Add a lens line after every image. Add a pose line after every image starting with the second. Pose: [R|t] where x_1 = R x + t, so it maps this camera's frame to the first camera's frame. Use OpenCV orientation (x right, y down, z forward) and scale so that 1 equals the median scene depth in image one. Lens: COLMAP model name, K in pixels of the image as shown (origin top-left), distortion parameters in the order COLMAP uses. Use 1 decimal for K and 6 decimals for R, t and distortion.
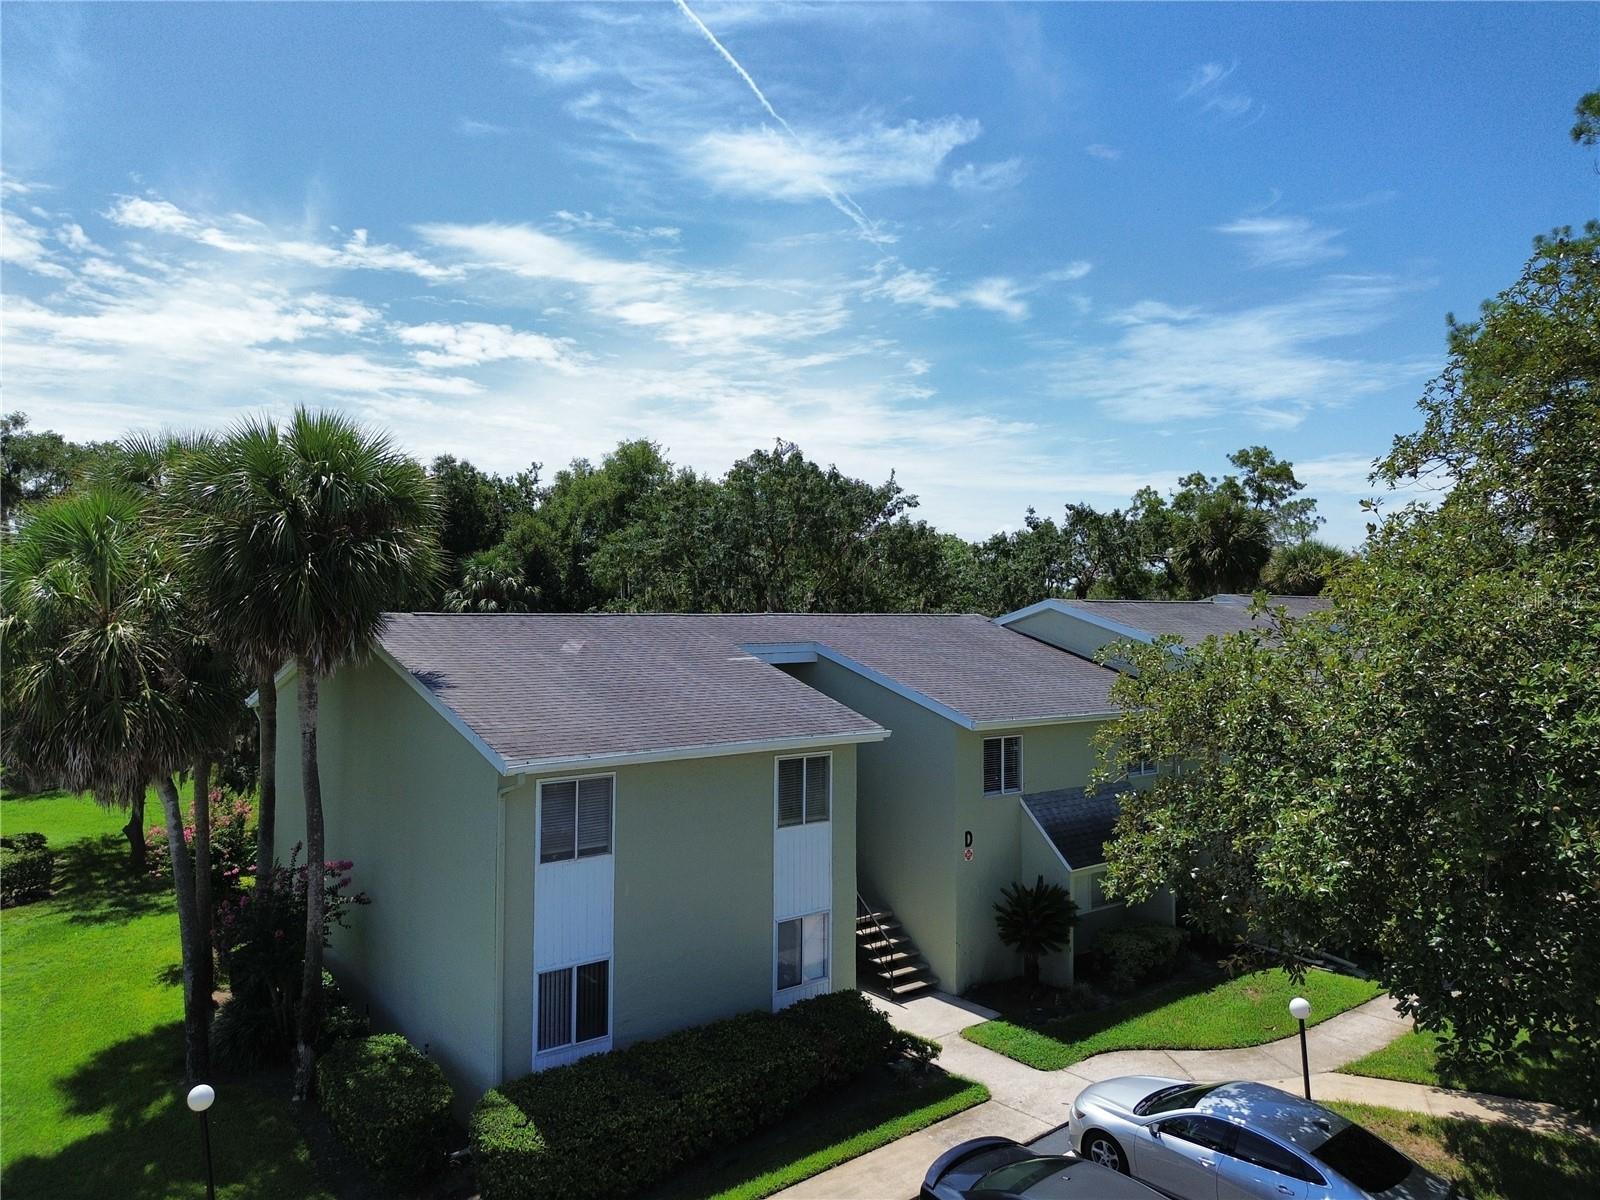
lens RADIAL K [[1133.5, 0, 800.0], [0, 1133.5, 600.0], [0, 0, 1]] dist [0.052223, -0.051444]
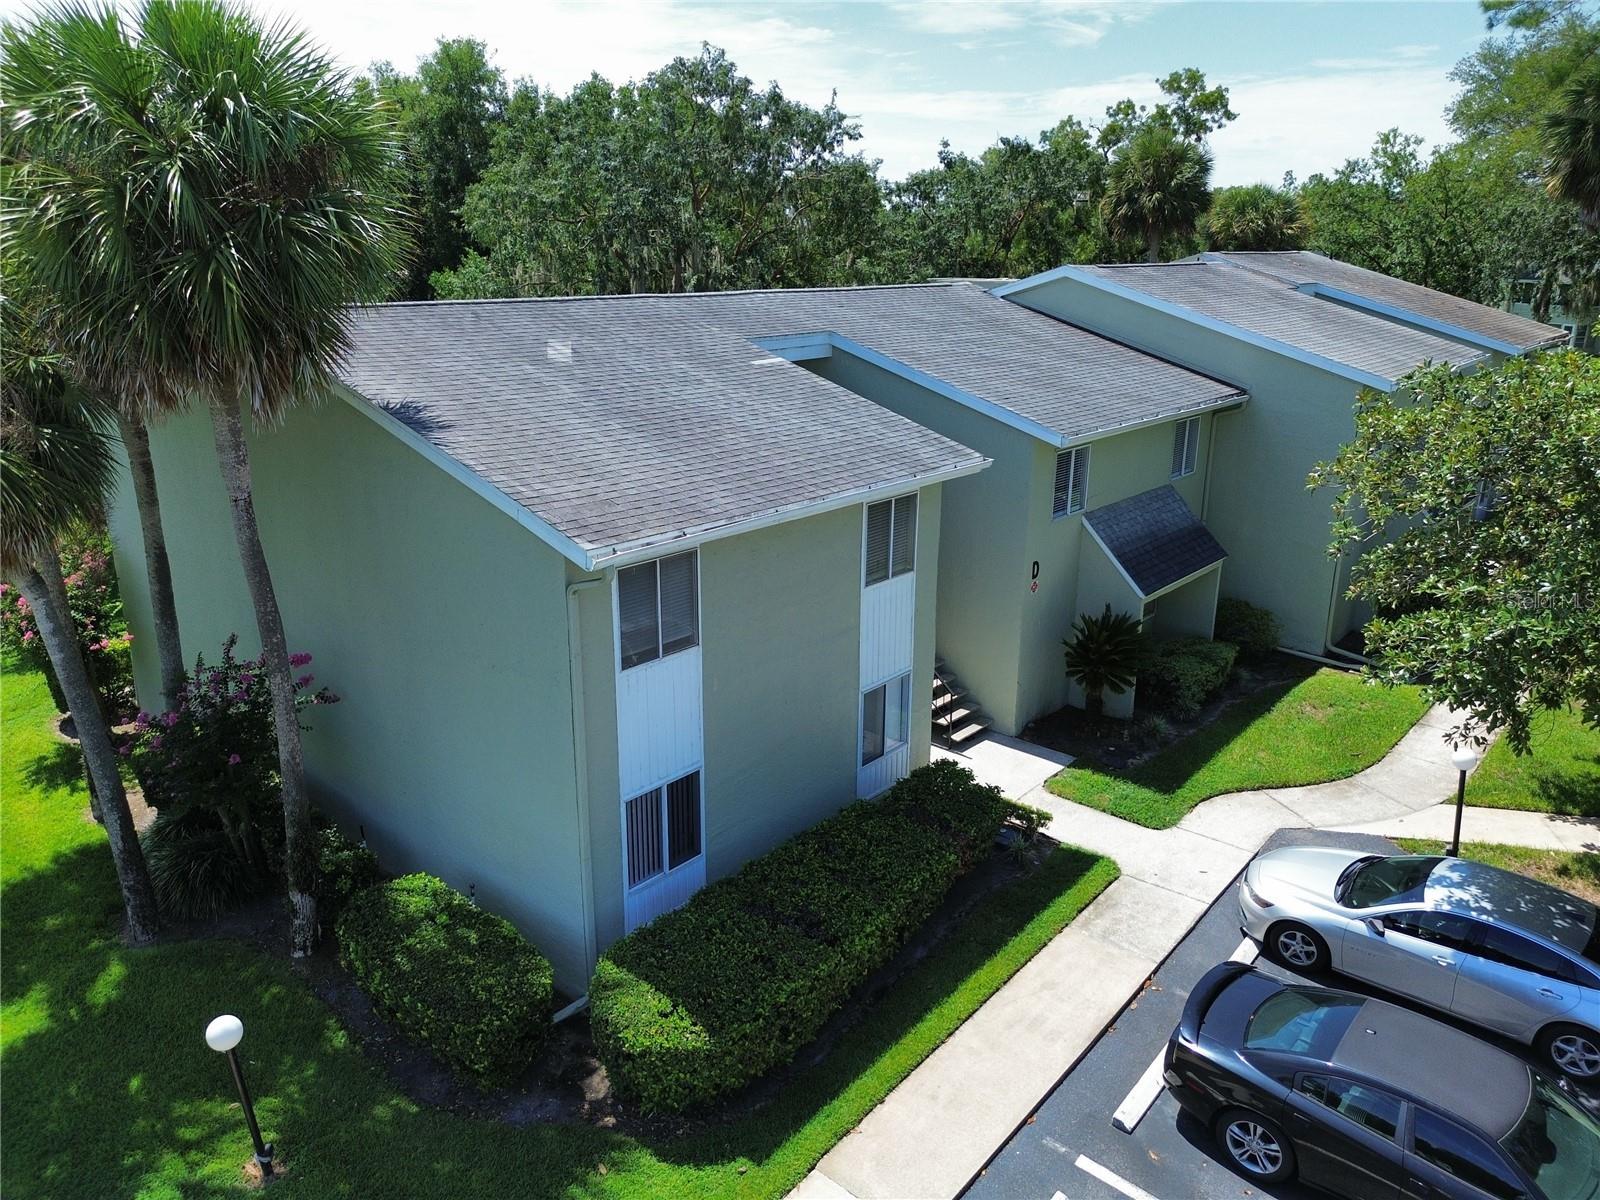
lens RADIAL K [[1133.5, 0, 800.0], [0, 1133.5, 600.0], [0, 0, 1]] dist [0.052223, -0.051444]
pose [[0.983988, -0.052950, 0.170186, -0.201208], [-0.001736, 0.951959, 0.306219, -0.035585], [-0.178224, -0.301612, 0.936625, 0.250331]]
